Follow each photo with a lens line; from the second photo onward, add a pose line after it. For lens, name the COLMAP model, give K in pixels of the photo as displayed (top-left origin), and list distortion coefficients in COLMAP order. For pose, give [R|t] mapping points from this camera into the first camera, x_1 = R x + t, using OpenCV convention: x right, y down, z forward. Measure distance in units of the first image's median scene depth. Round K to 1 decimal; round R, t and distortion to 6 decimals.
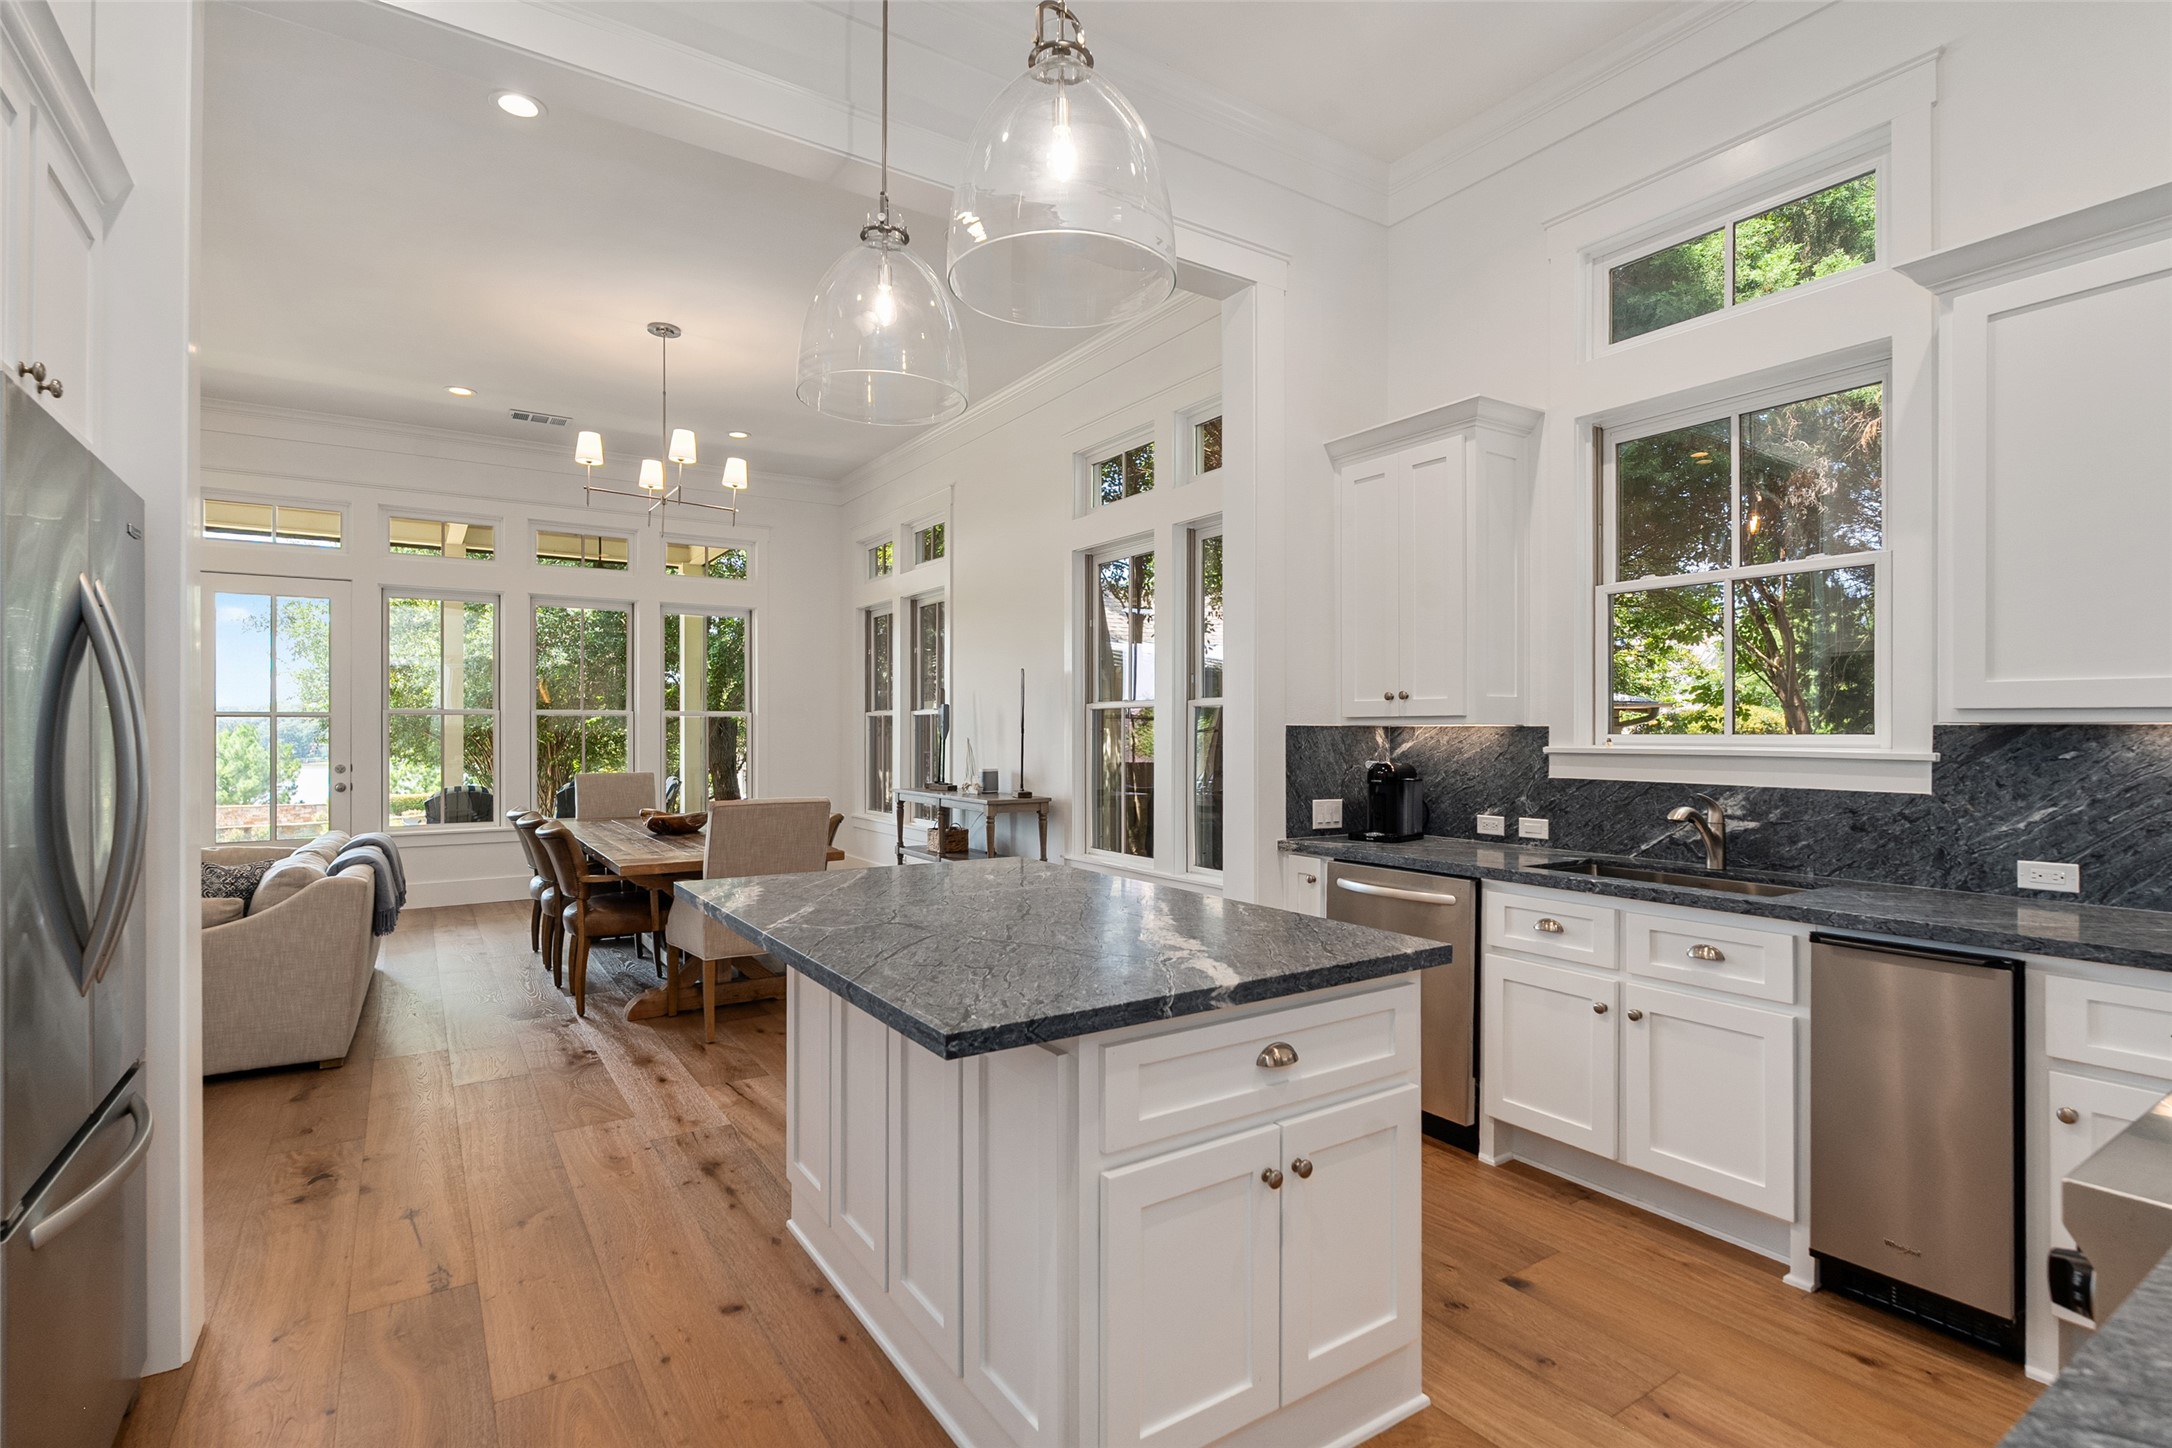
lens RADIAL K [[1019.4, 0, 1090.8], [0, 1019.4, 753.3], [0, 0, 1]] dist [-0.004914, -0.000166]
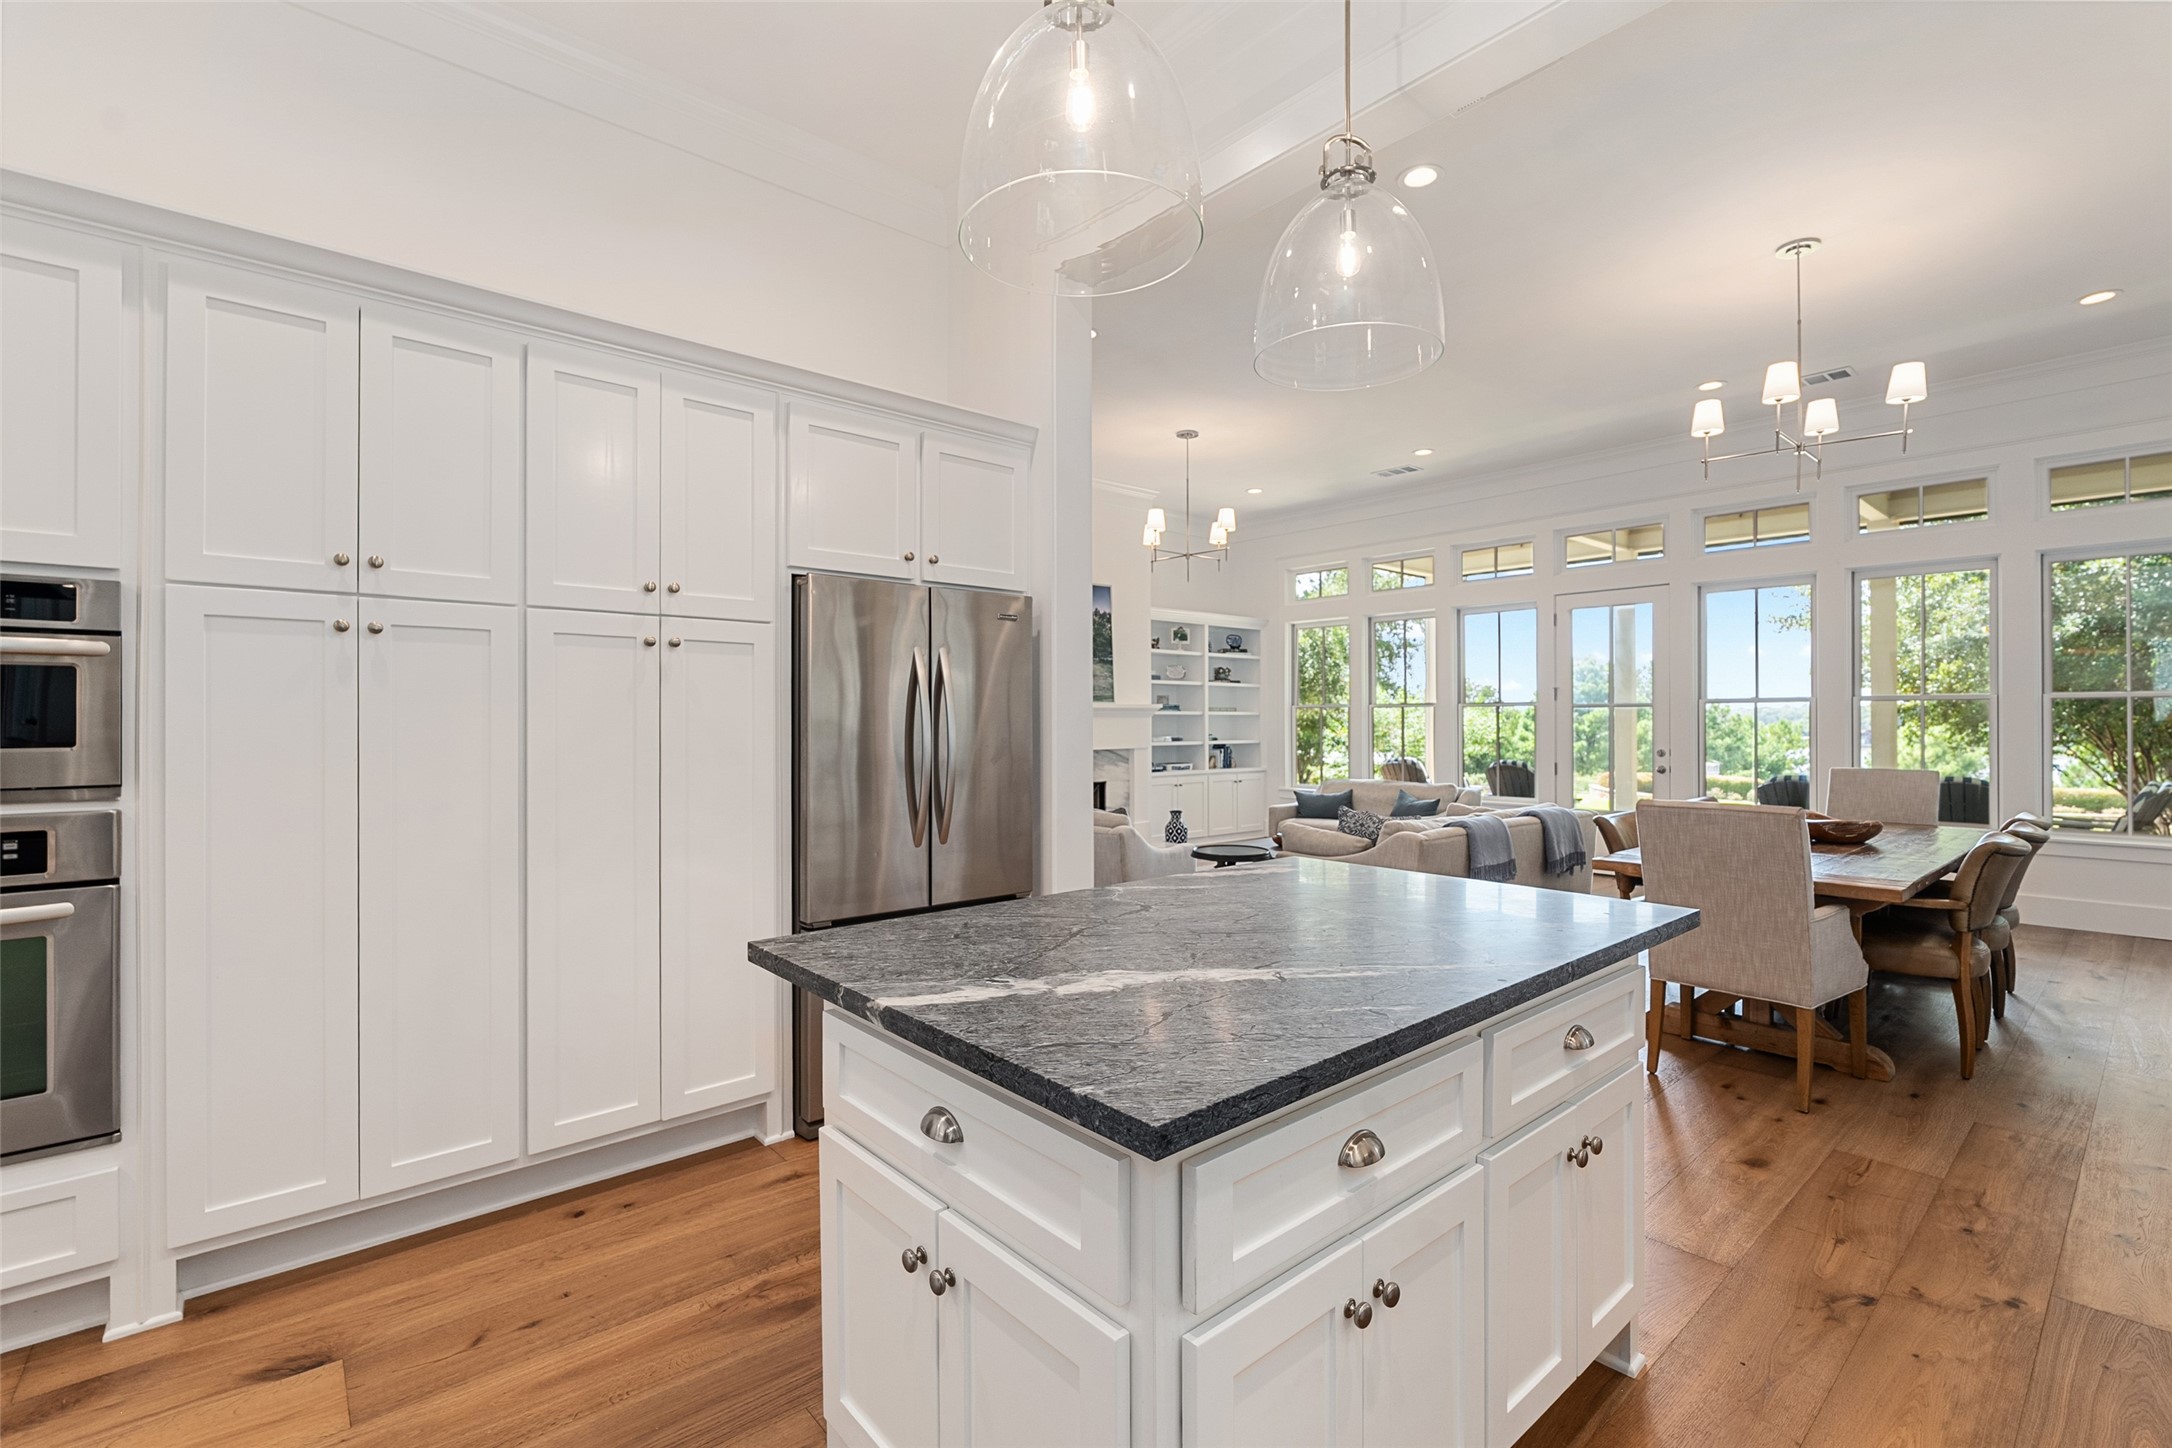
lens RADIAL K [[983.3, 0, 1097.6], [0, 983.3, 716.4], [0, 0, 1]] dist [-0.000203, -0.000666]
pose [[0.134419, 0.001348, -0.990924, 0.420695], [-0.023829, 0.999714, -0.001872, -0.013547], [0.990638, 0.023865, 0.134413, 0.432147]]
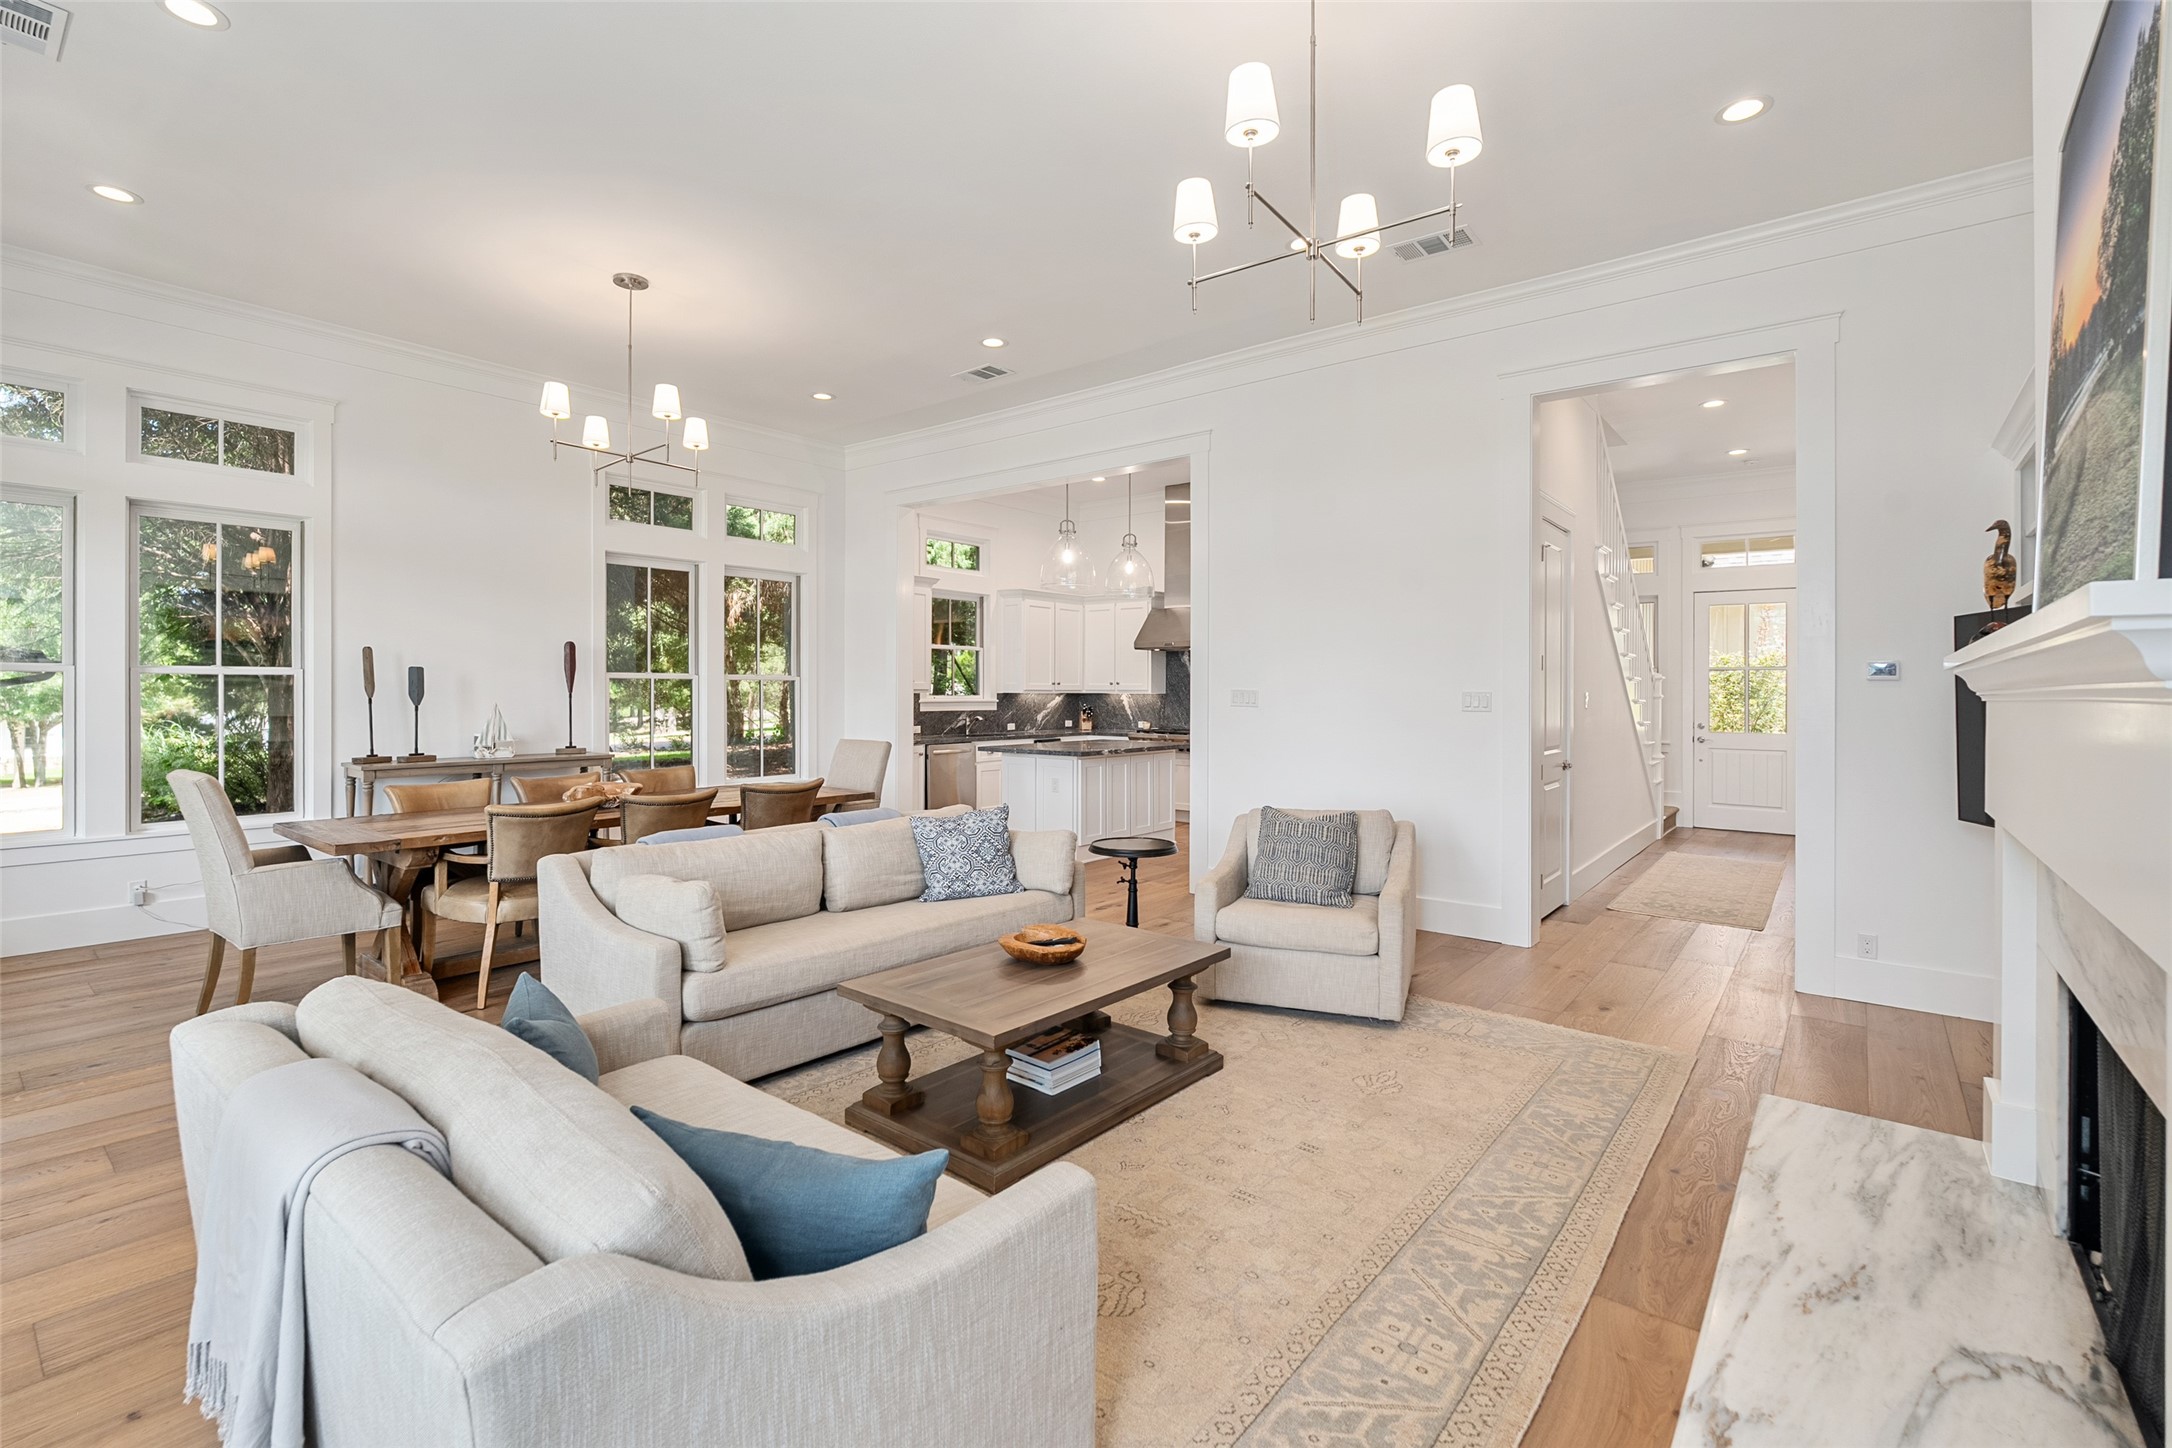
lens RADIAL K [[983.3, 0, 1087.8], [0, 983.3, 704.6], [0, 0, 1]] dist [-0.000203, -0.000666]
pose [[-0.300404, -0.012028, 0.953736, -1.883200], [0.019123, 0.999644, 0.018631, -0.029401], [-0.953620, 0.023835, -0.300067, 1.168206]]
